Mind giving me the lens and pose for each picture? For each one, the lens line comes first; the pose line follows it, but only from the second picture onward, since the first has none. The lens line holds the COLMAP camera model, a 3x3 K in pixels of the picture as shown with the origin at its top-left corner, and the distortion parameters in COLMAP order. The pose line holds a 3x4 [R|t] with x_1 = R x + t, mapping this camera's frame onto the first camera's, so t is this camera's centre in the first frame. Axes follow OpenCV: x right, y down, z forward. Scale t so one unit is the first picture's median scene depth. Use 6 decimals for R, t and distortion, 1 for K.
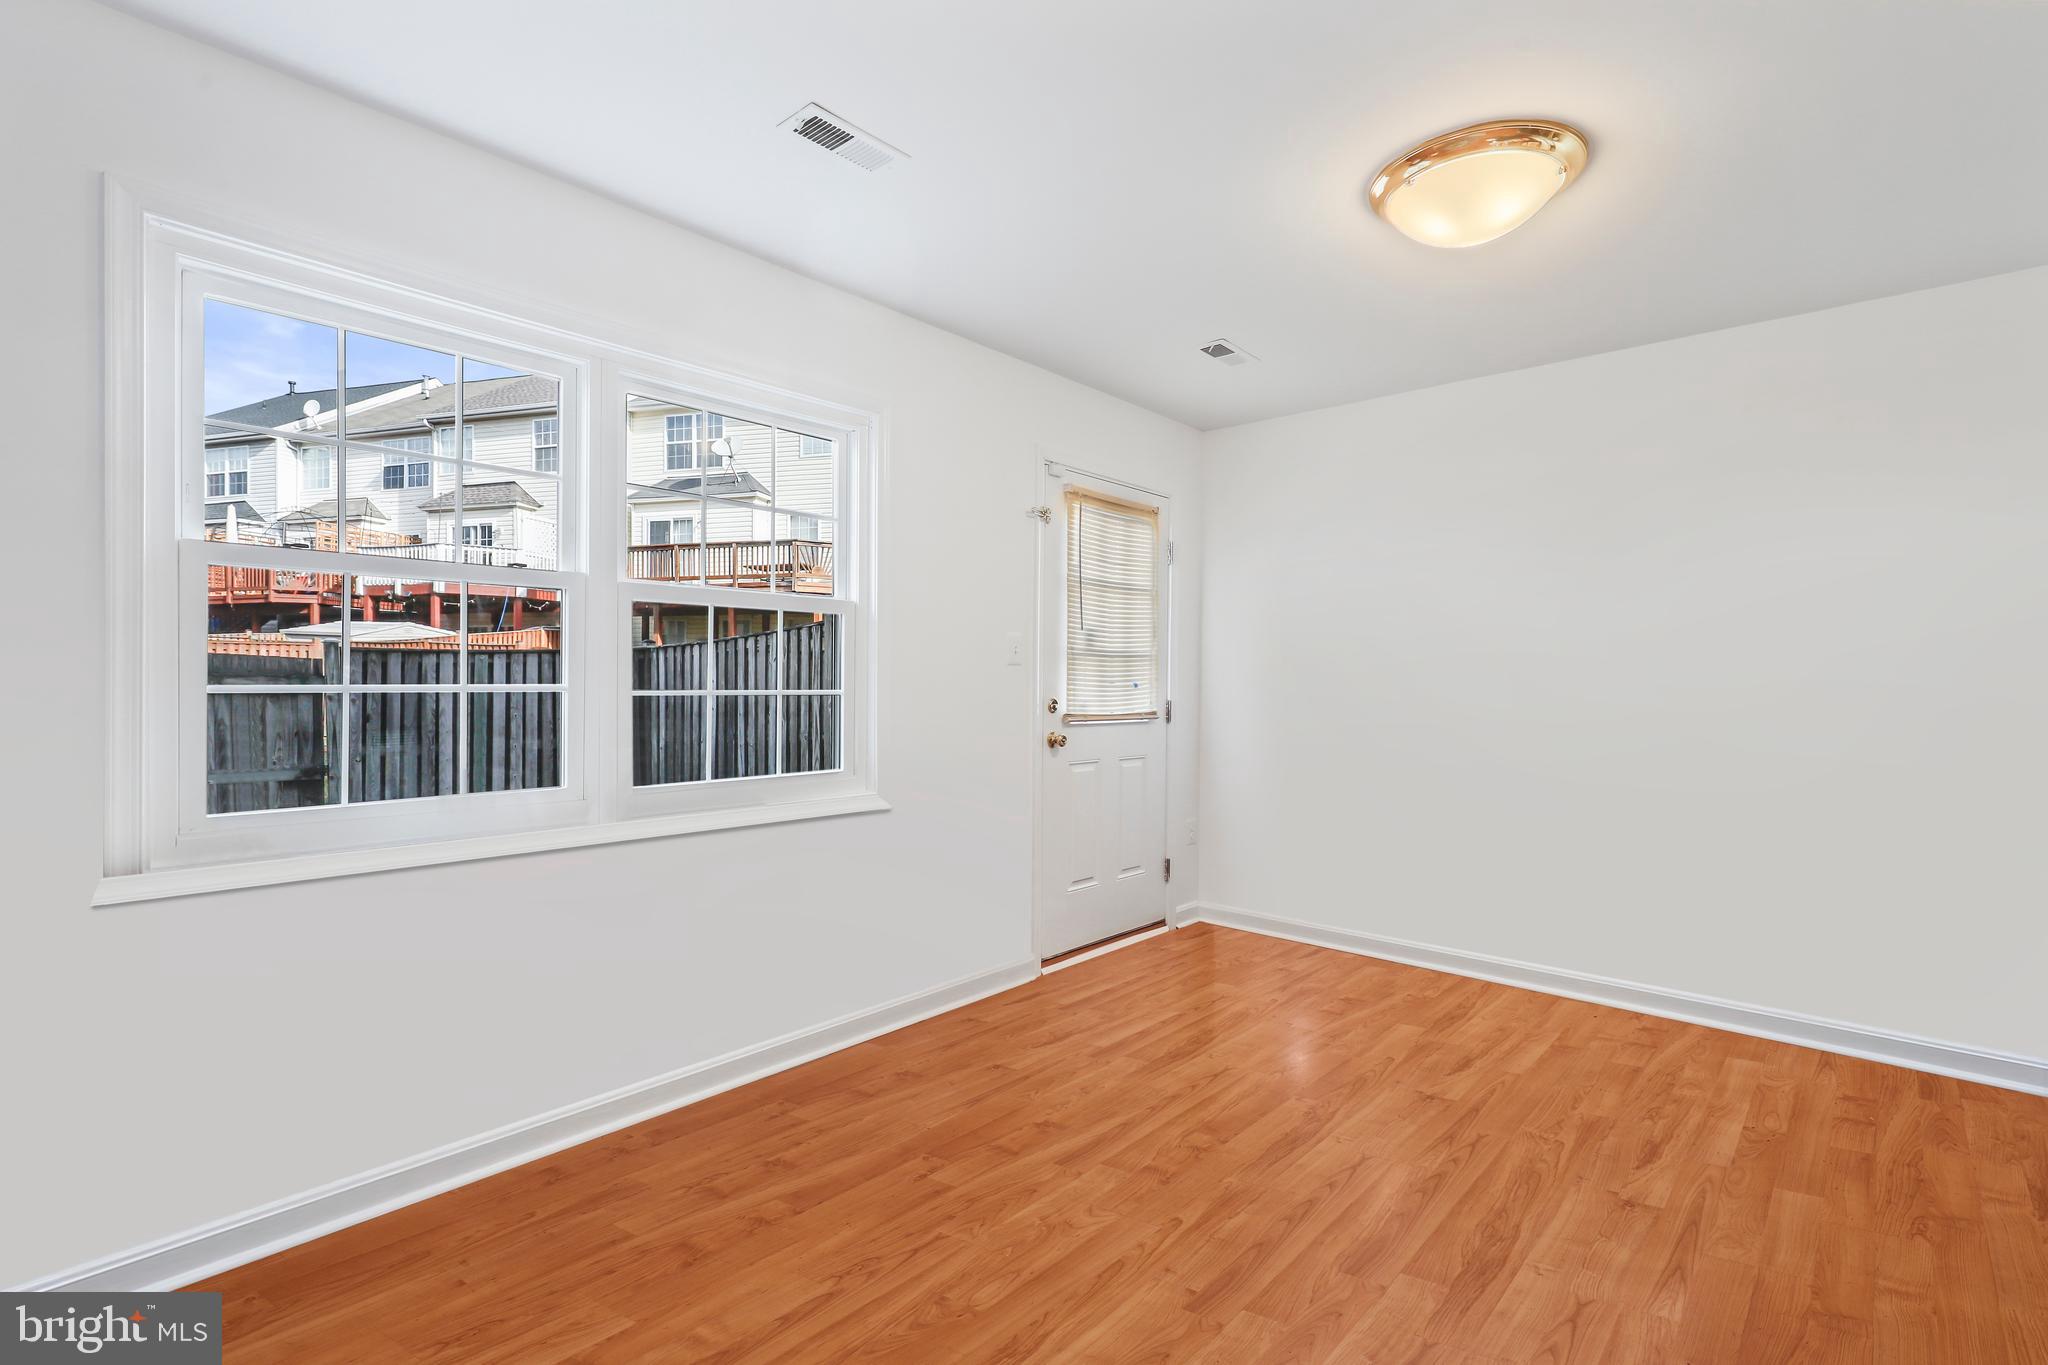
lens RADIAL K [[960.4, 0, 1023.2], [0, 960.4, 683.3], [0, 0, 1]] dist [0.000022, 0.000571]
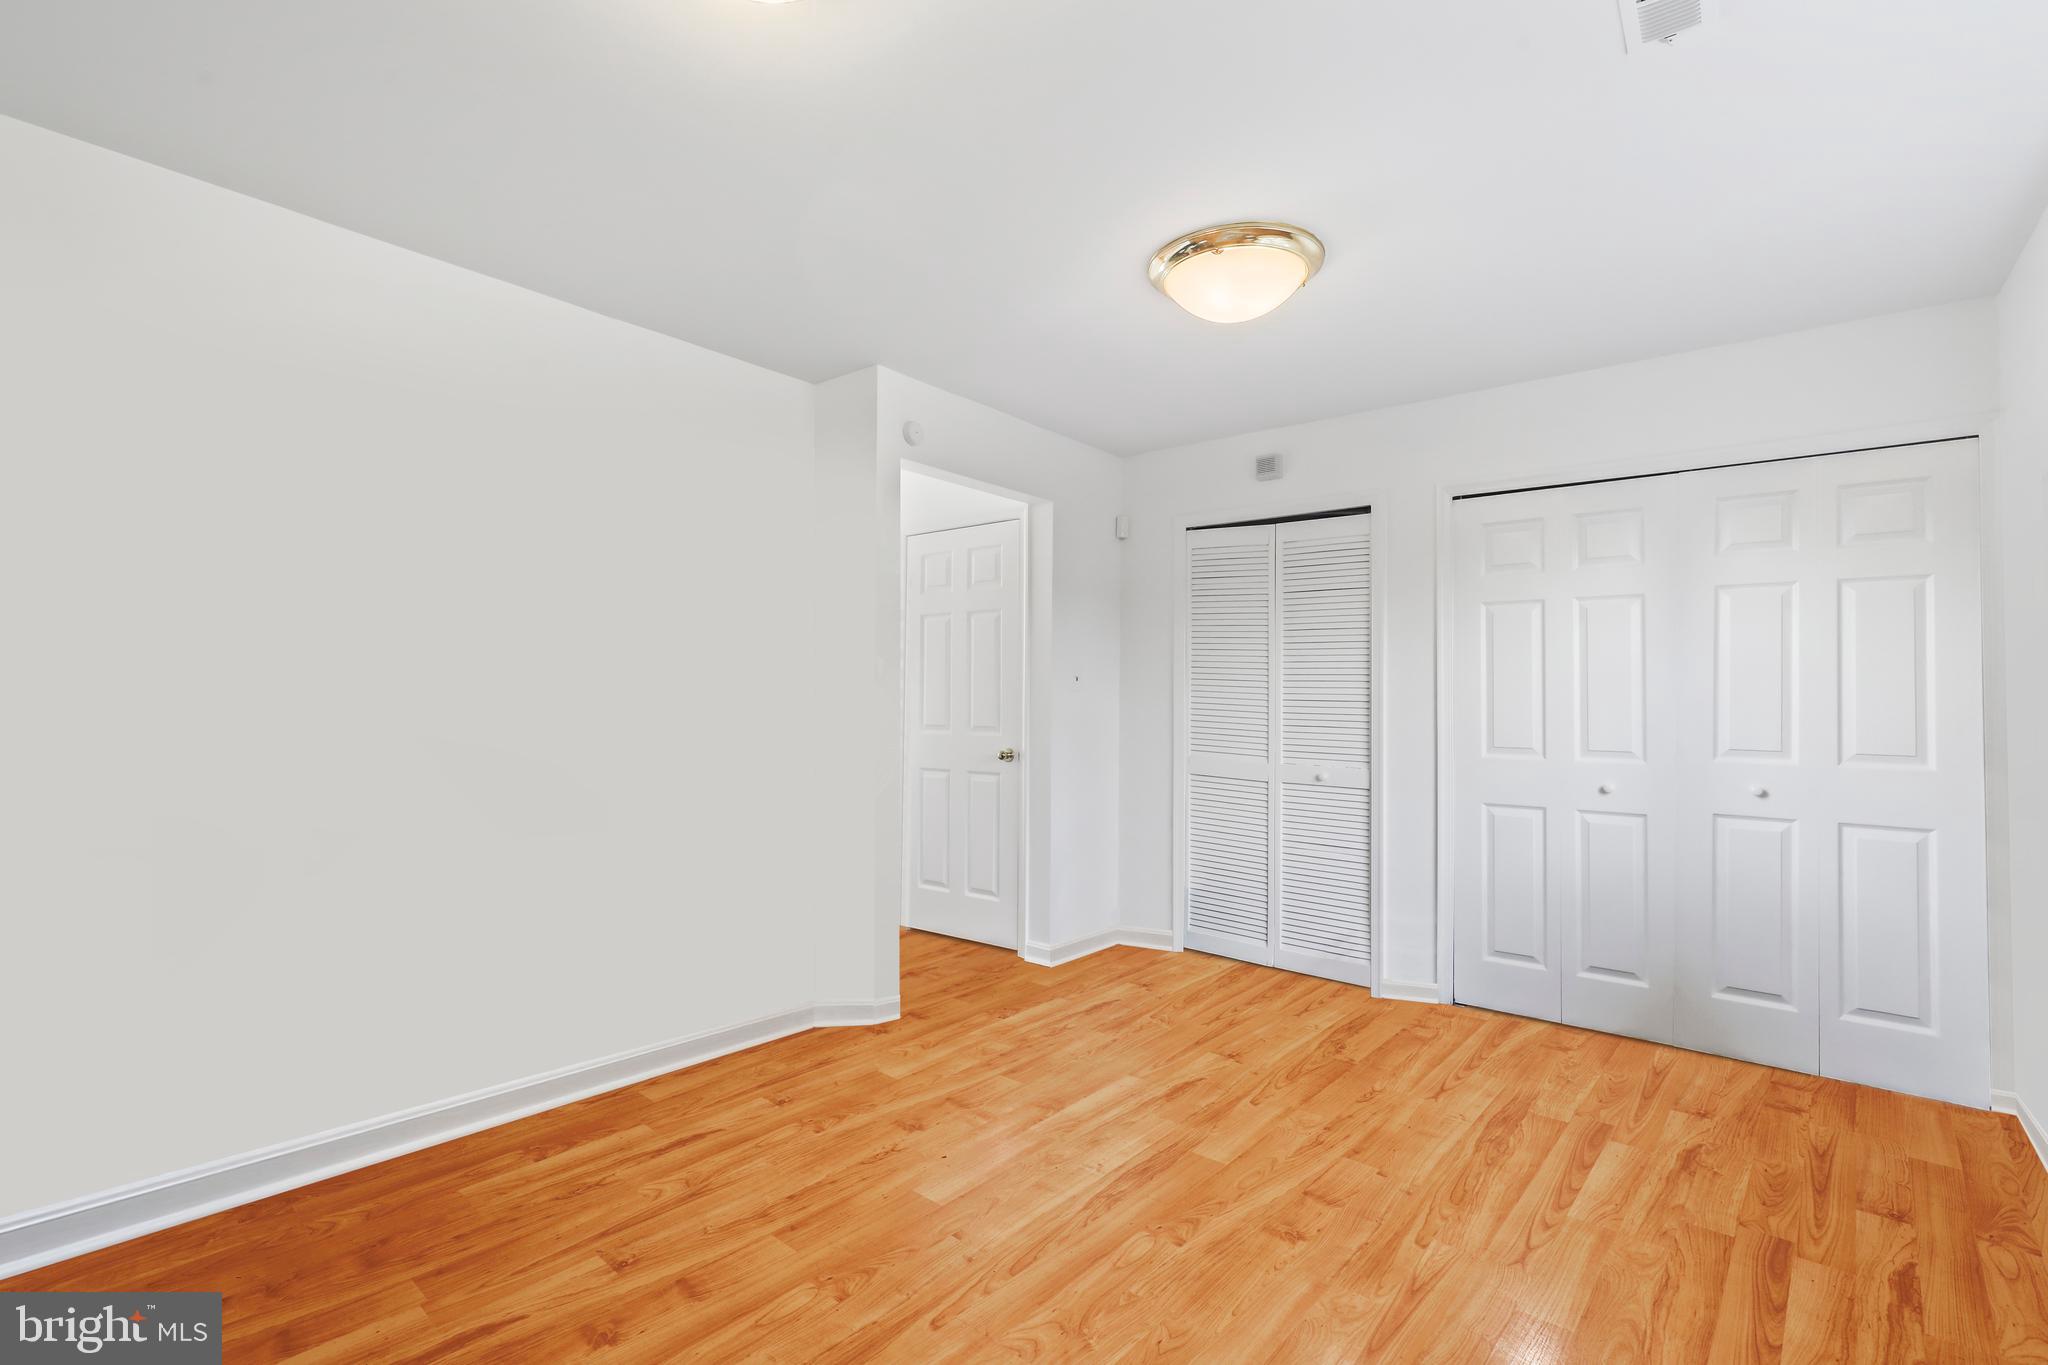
lens RADIAL K [[960.4, 0, 1025.1], [0, 960.4, 673.6], [0, 0, 1]] dist [0.000022, 0.000571]
pose [[-0.999954, 0.000251, -0.009537, 0.592460], [0.000212, 0.999992, 0.004089, -0.007872], [0.009538, 0.004087, -0.999946, 1.850242]]
